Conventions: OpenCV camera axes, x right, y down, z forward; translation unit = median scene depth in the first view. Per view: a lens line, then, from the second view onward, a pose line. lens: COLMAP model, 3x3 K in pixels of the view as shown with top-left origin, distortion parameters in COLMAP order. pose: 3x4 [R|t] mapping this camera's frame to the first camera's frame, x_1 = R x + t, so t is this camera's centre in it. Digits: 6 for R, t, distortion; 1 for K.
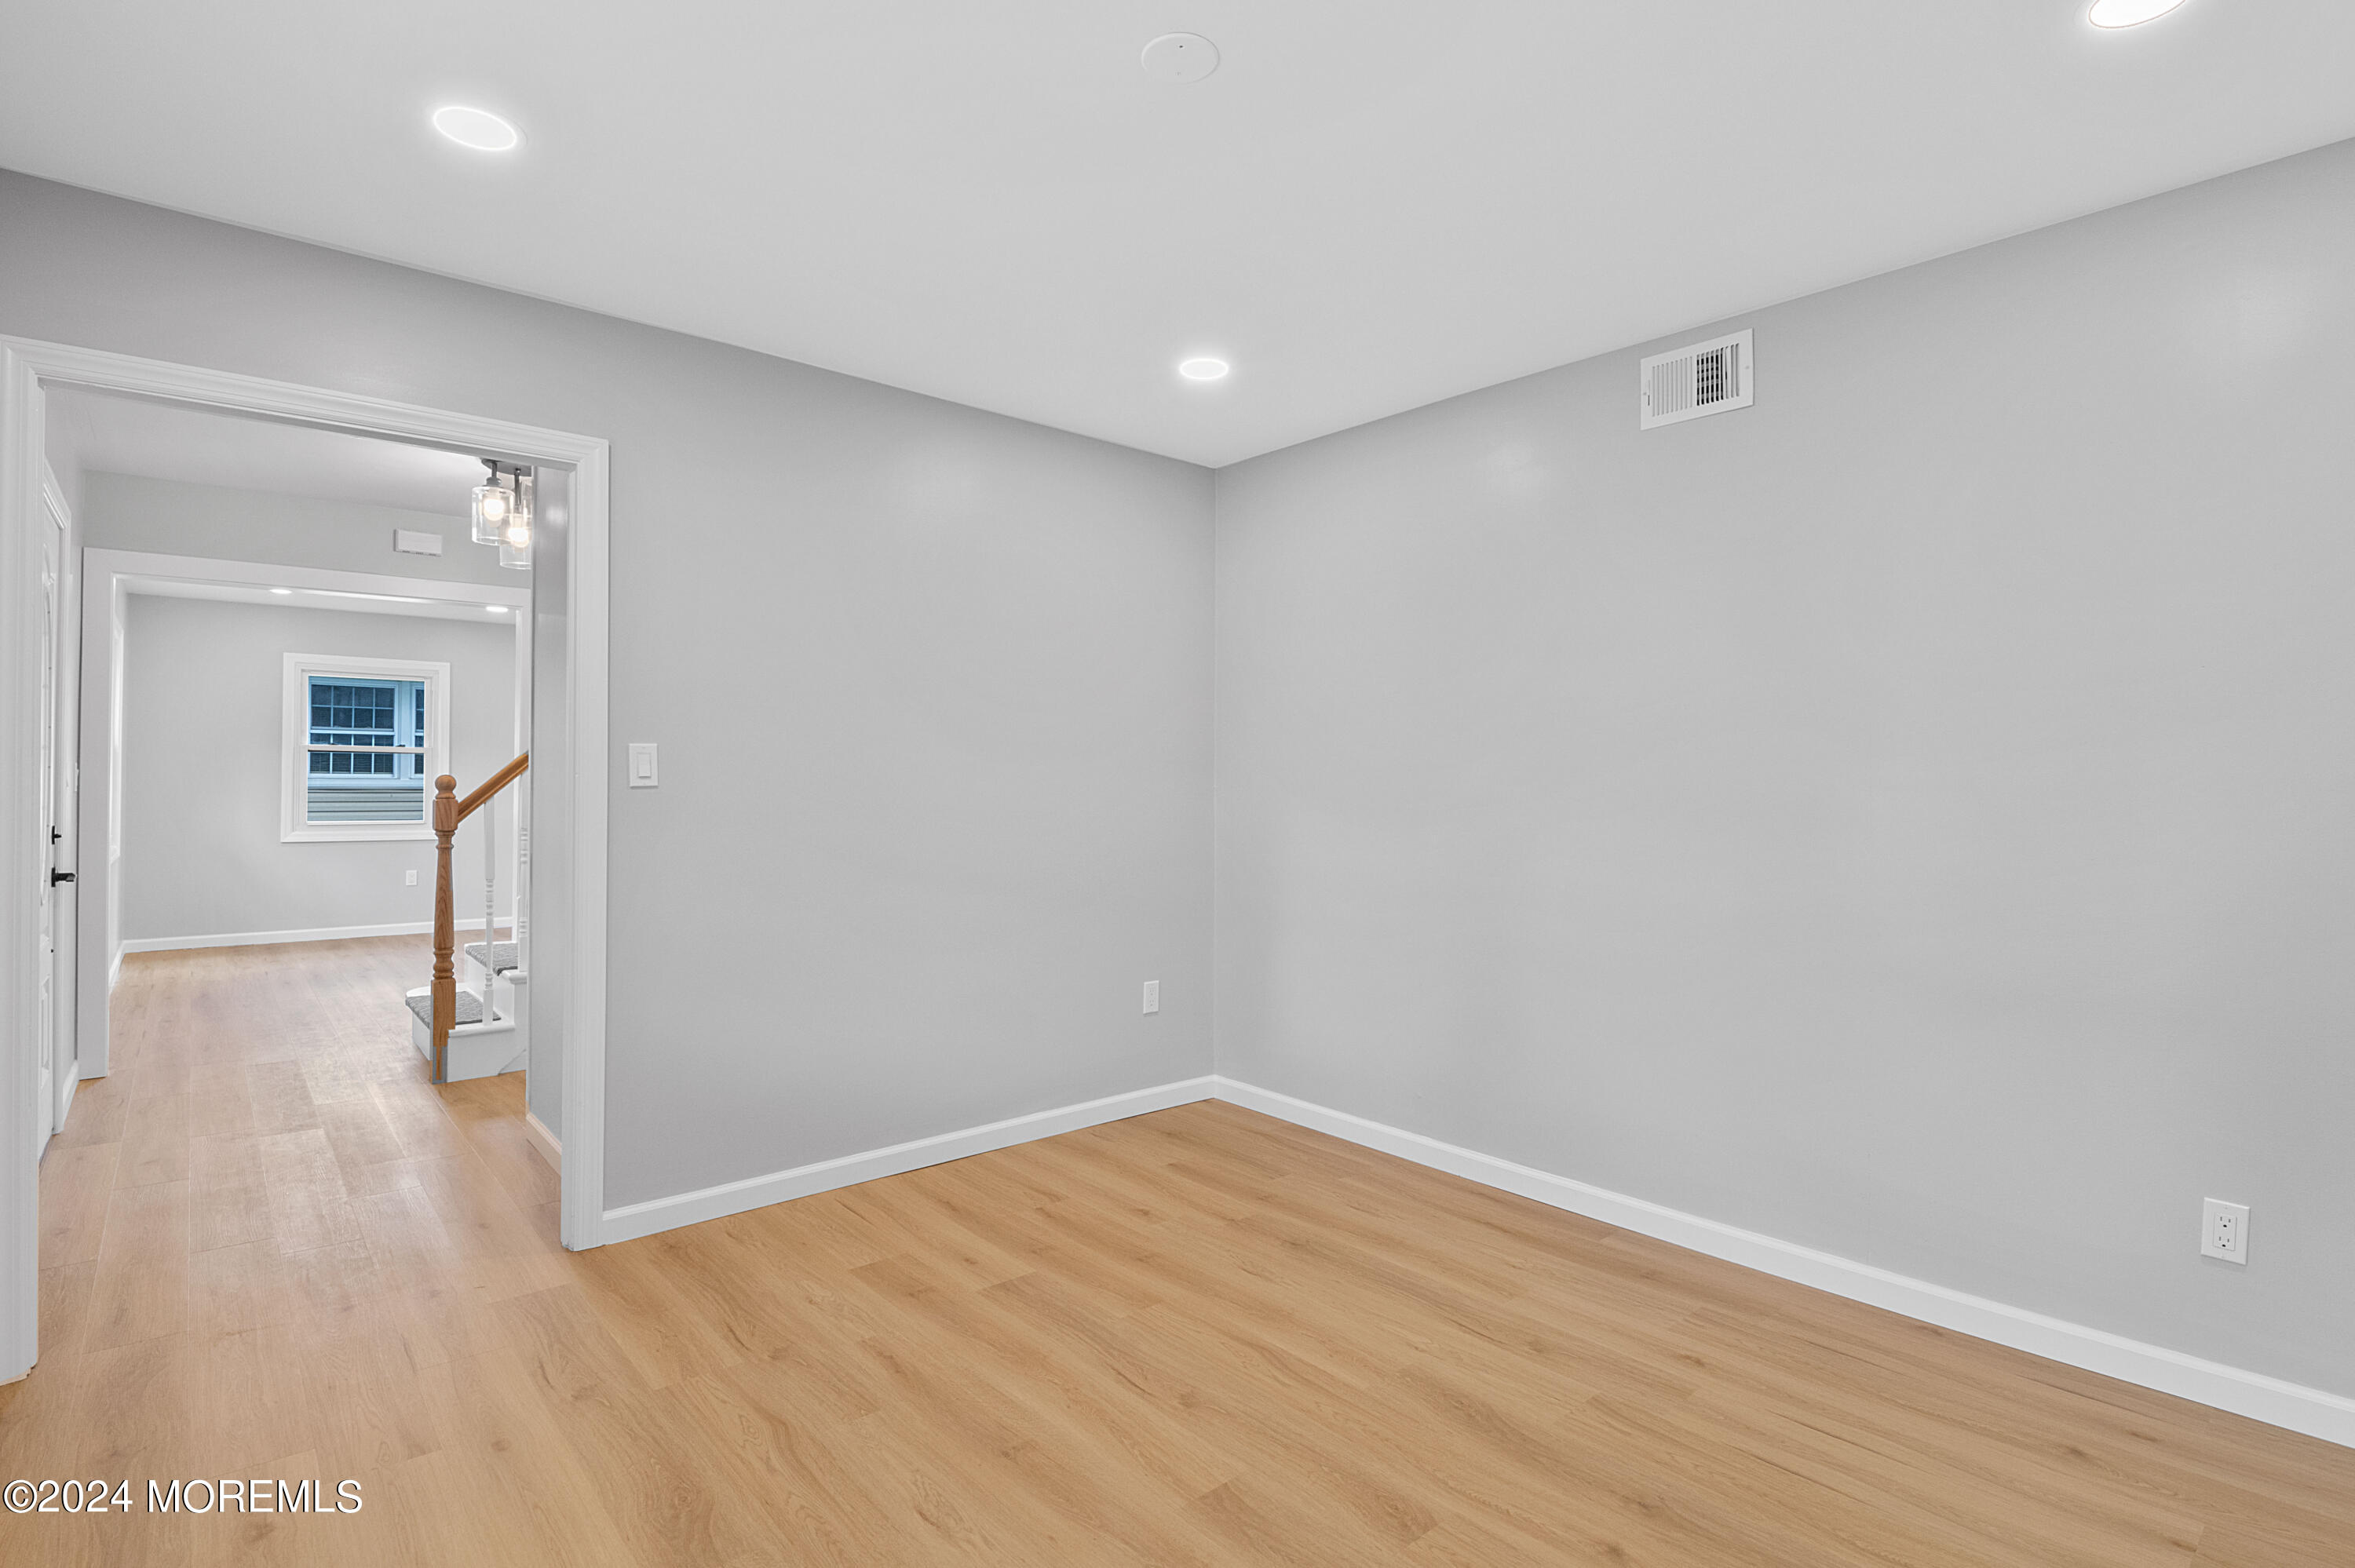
lens RADIAL K [[1135.5, 0, 1186.9], [0, 1135.5, 781.3], [0, 0, 1]] dist [0.025685, -0.032826]
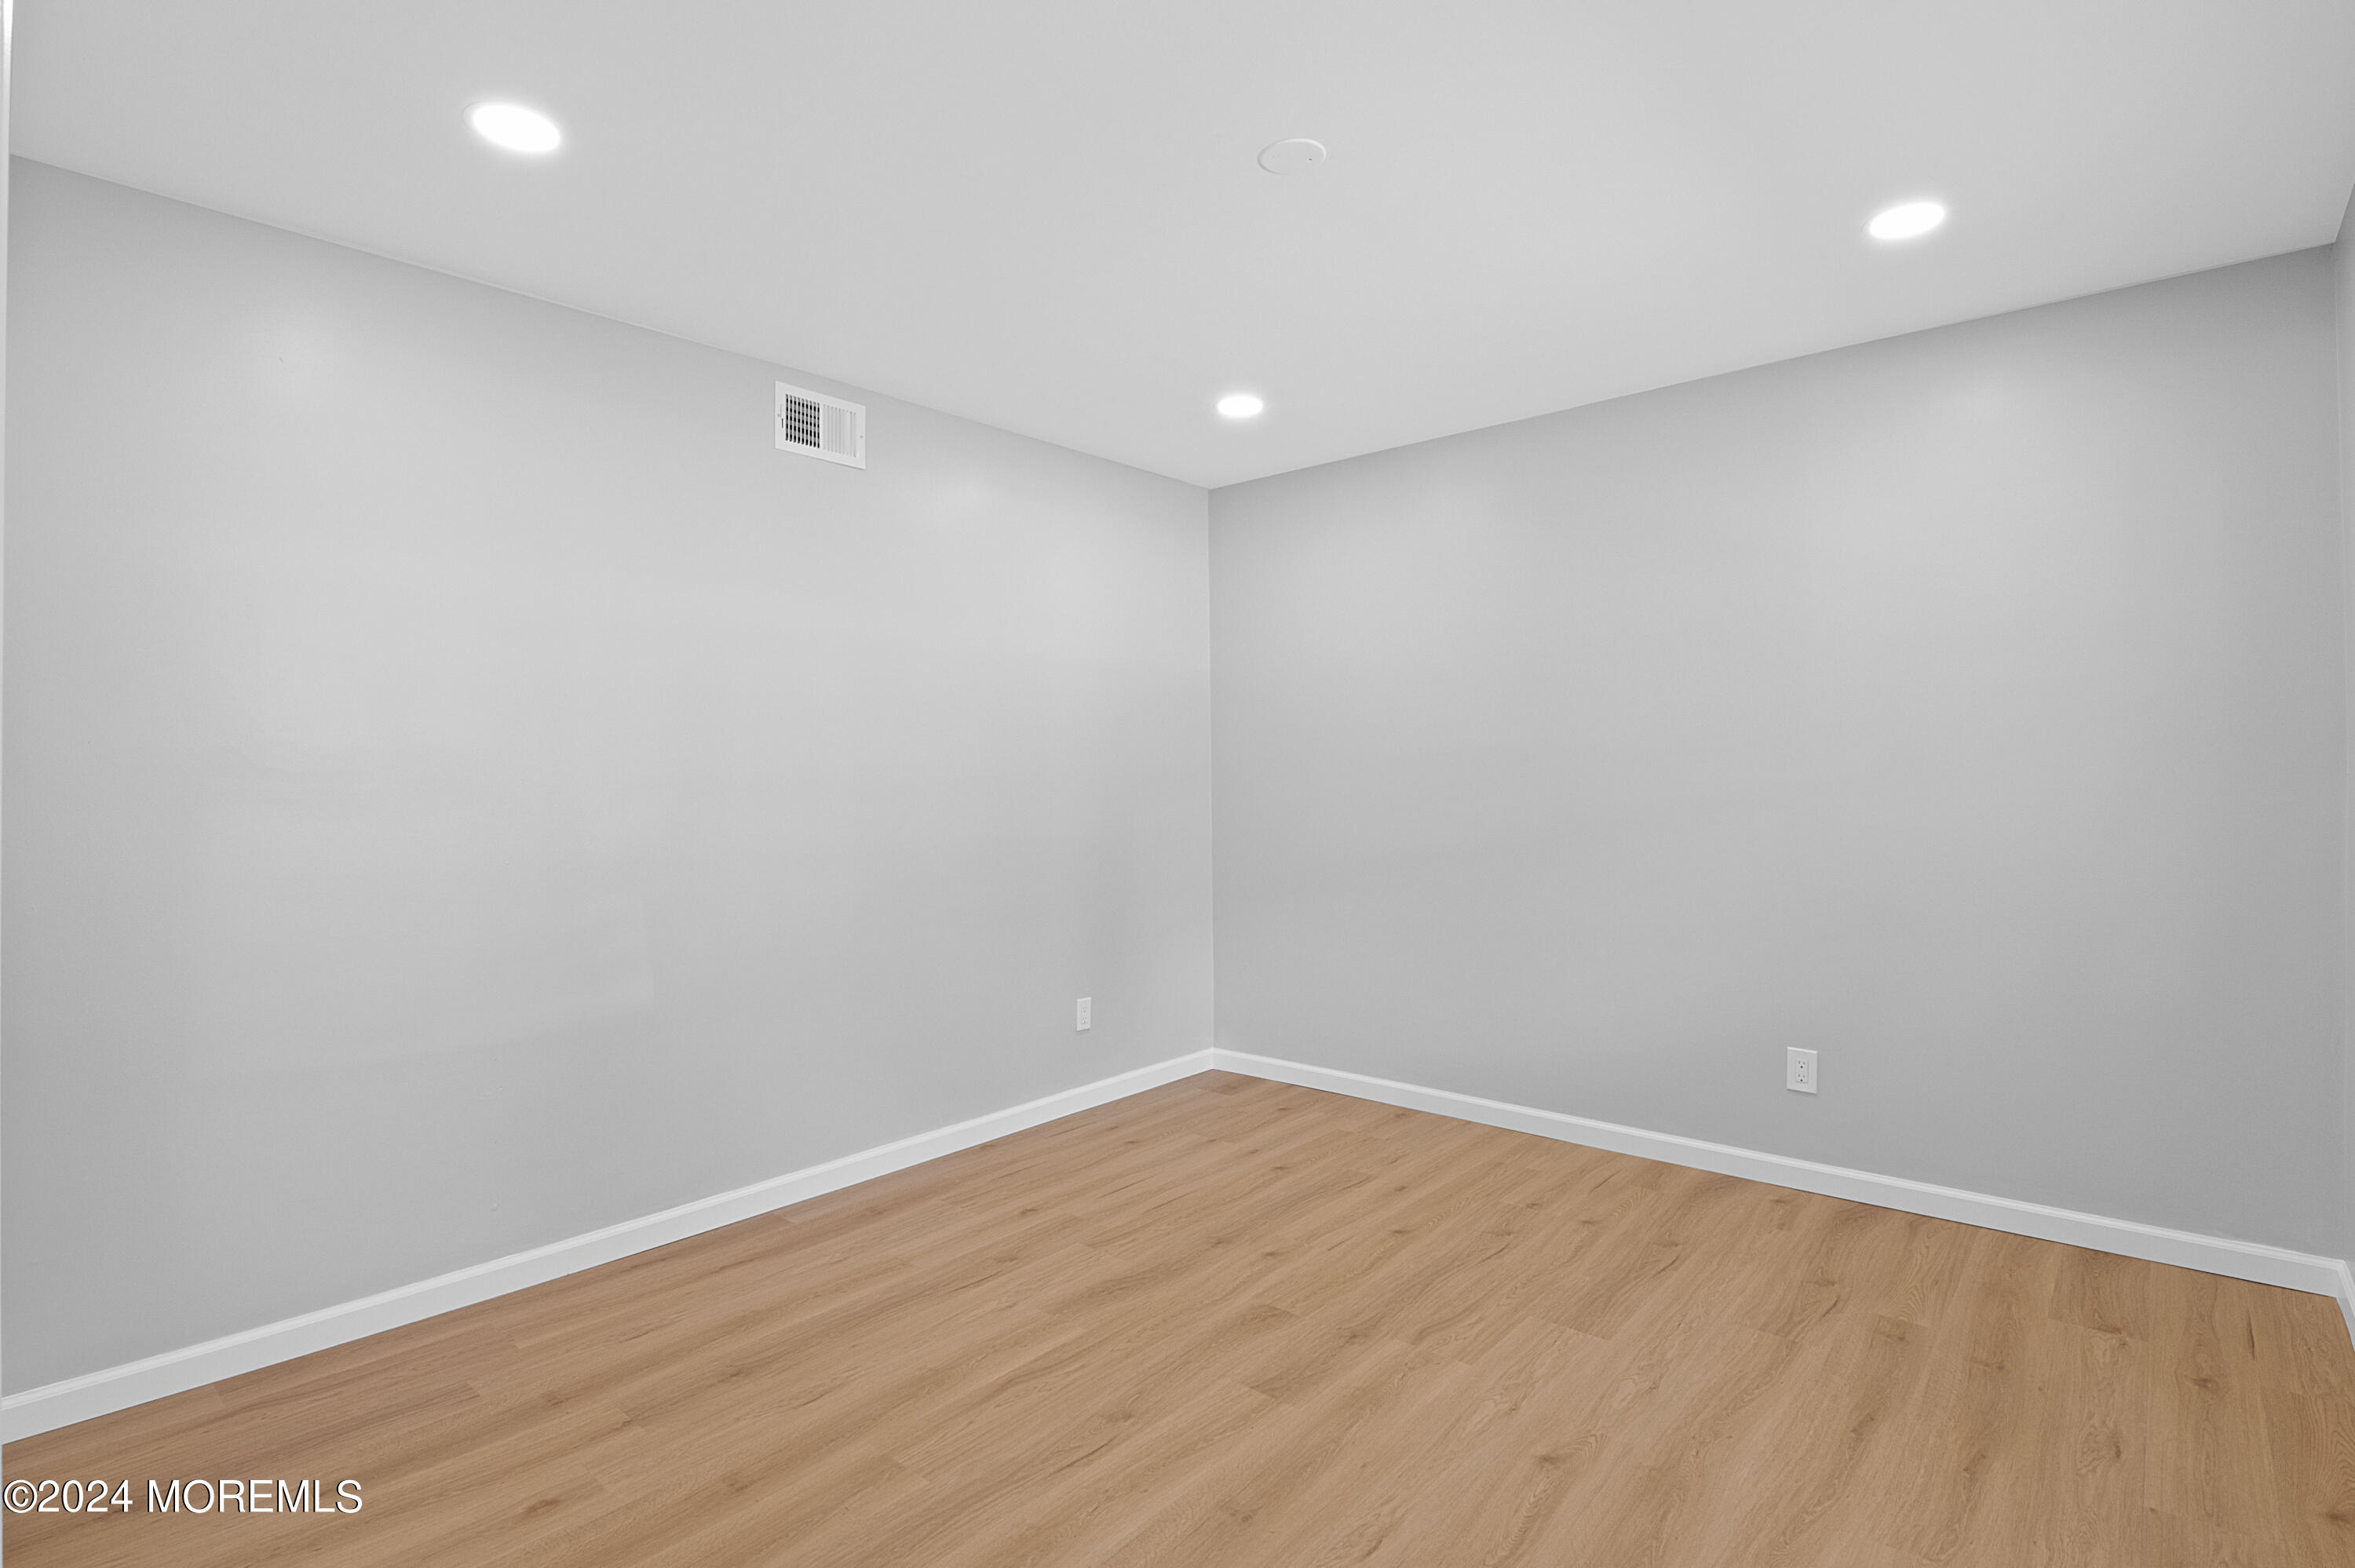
lens RADIAL K [[1135.5, 0, 1186.9], [0, 1135.5, 781.3], [0, 0, 1]] dist [0.025685, -0.032826]
pose [[-0.126600, -0.010884, 0.991894, -0.888560], [0.011343, 0.999859, 0.012420, -0.005742], [-0.991889, 0.012823, -0.126459, 0.982252]]
